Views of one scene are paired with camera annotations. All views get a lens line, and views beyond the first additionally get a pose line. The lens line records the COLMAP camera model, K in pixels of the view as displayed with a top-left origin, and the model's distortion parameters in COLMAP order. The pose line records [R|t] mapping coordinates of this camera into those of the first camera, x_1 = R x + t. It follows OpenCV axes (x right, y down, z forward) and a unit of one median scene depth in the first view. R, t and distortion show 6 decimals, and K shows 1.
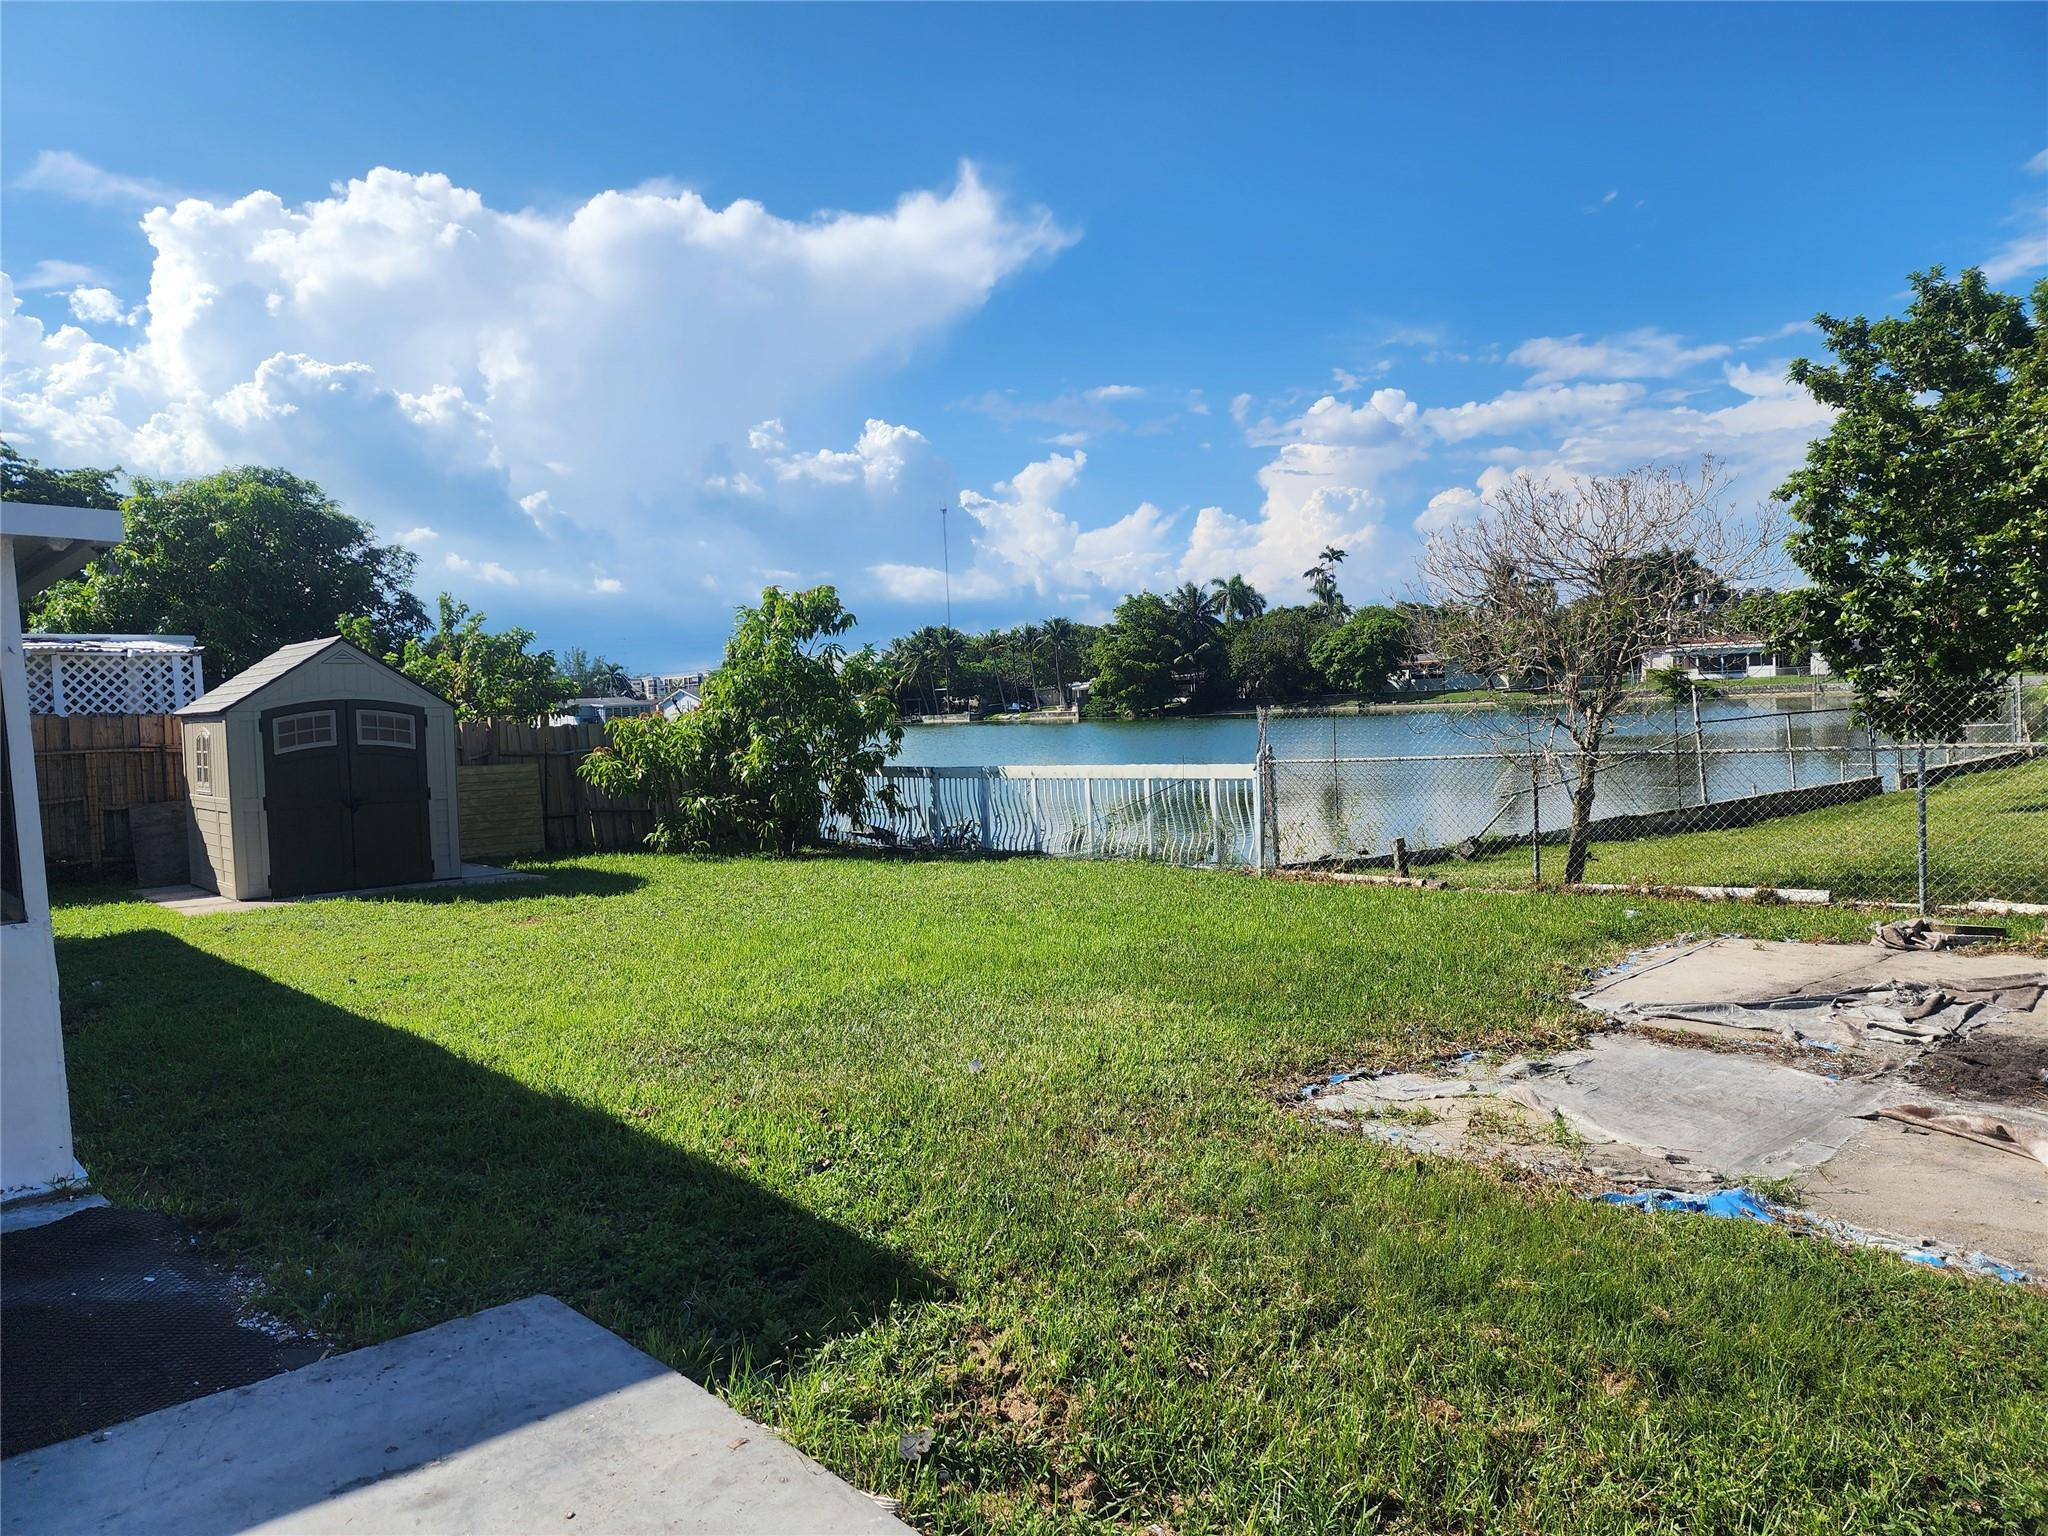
lens RADIAL K [[1354.8, 0, 1024.0], [0, 1354.8, 768.0], [0, 0, 1]] dist [0.074011, -0.082972]
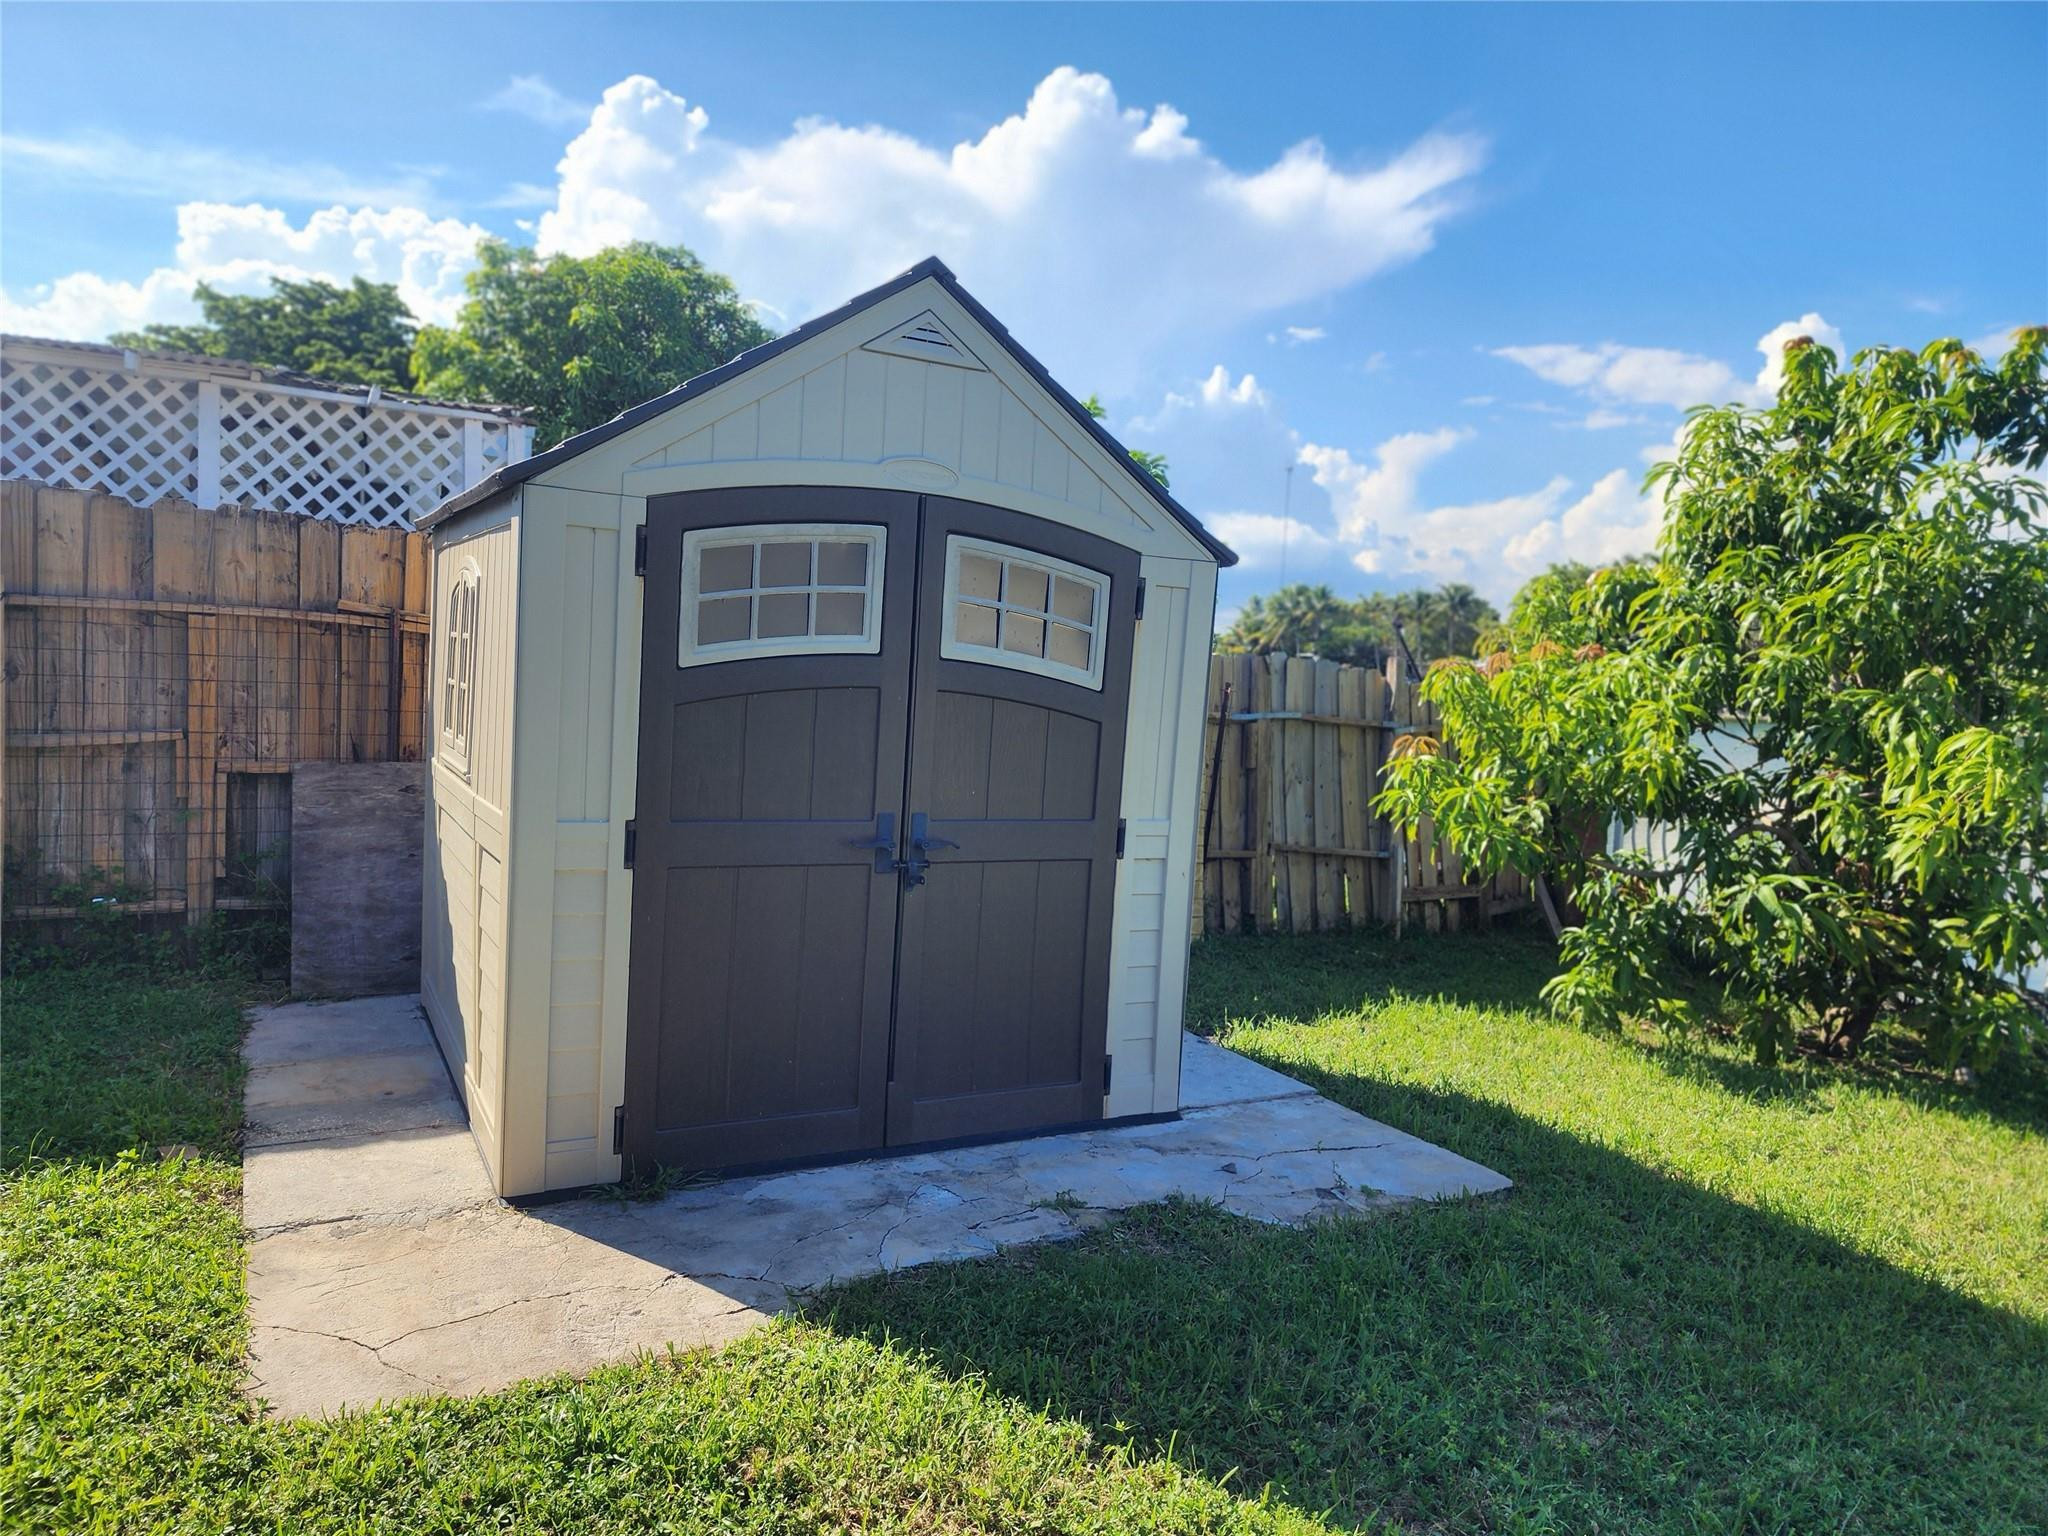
lens RADIAL K [[1378.2, 0, 1048.2], [0, 1378.2, 770.7], [0, 0, 1]] dist [0.080941, -0.066682]
pose [[0.972873, 0.105567, -0.205848, -0.351467], [-0.099458, 0.994244, 0.039836, -0.006143], [0.208868, -0.018282, 0.977773, 0.631876]]
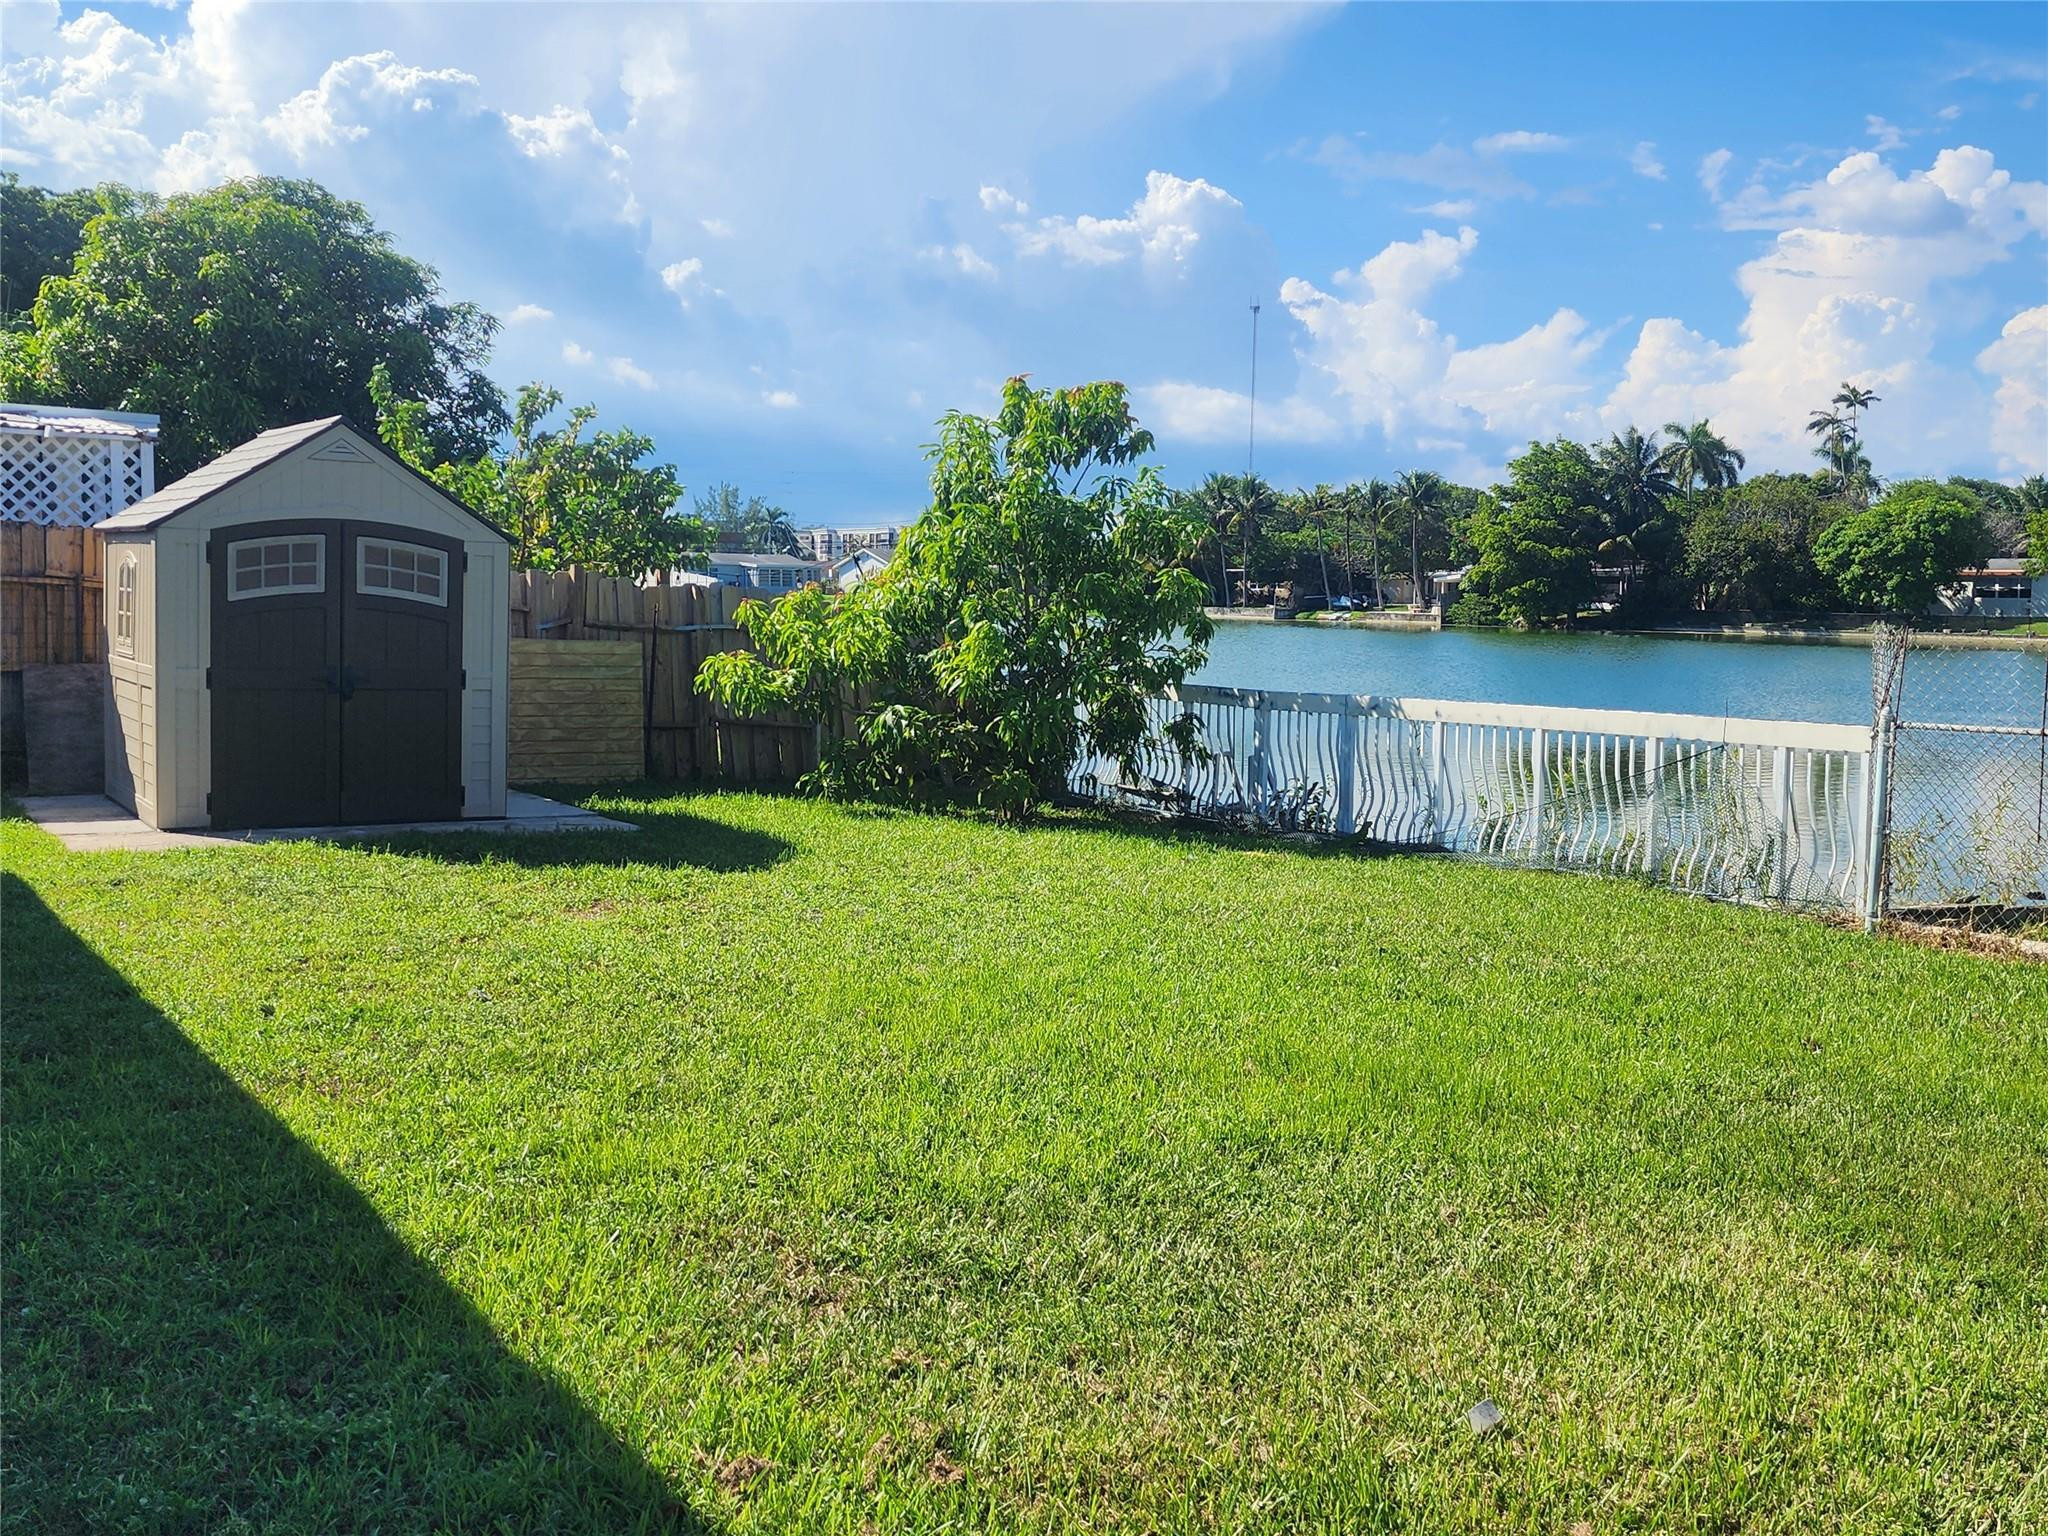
lens RADIAL K [[1946.5, 0, 1081.6], [0, 1946.5, 737.9], [0, 0, 1]] dist [0.036857, -0.014555]
pose [[0.989154, 0.071285, -0.128424, -0.037424], [-0.067664, 0.997184, 0.032348, -0.002257], [0.130368, -0.023307, 0.991192, 0.143467]]
